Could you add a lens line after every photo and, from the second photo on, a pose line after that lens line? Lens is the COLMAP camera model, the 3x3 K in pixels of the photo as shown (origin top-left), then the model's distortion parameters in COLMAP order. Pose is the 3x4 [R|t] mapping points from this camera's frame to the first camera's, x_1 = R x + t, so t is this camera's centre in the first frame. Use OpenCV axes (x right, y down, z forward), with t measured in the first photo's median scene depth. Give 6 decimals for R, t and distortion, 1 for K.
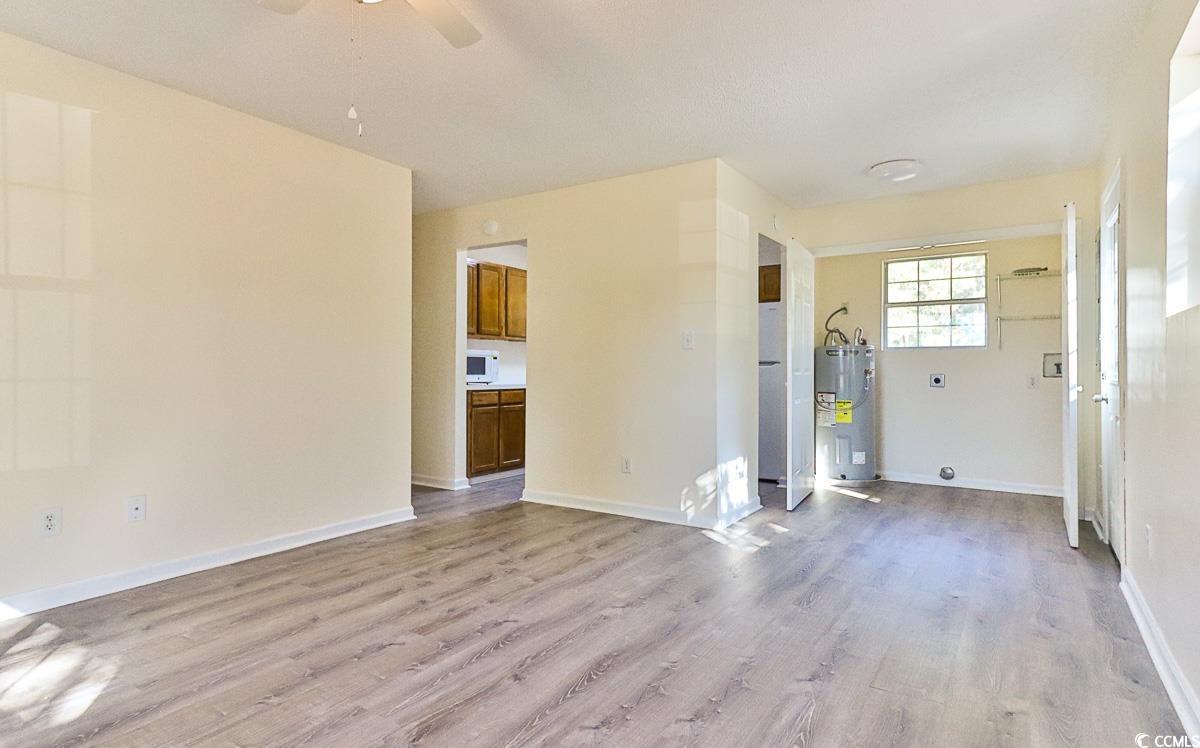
lens RADIAL K [[632.0, 0, 598.3], [0, 632.0, 351.7], [0, 0, 1]] dist [0.027292, 0.001480]
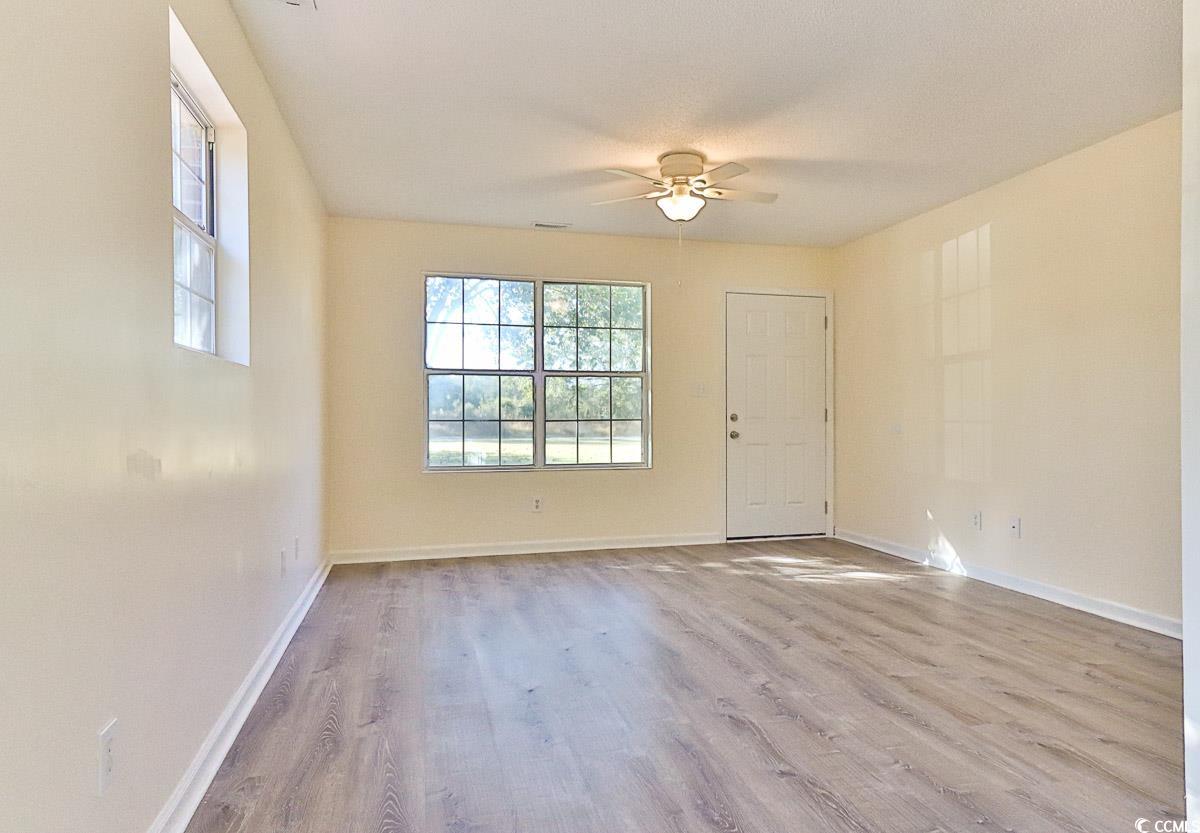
lens RADIAL K [[729.5, 0, 636.5], [0, 729.5, 421.9], [0, 0, 1]] dist [0.001402, 0.000734]
pose [[-0.638090, 0.006539, -0.769934, 0.919381], [0.021855, 0.999715, -0.009623, 0.047109], [0.769652, -0.022967, -0.638051, 1.514547]]
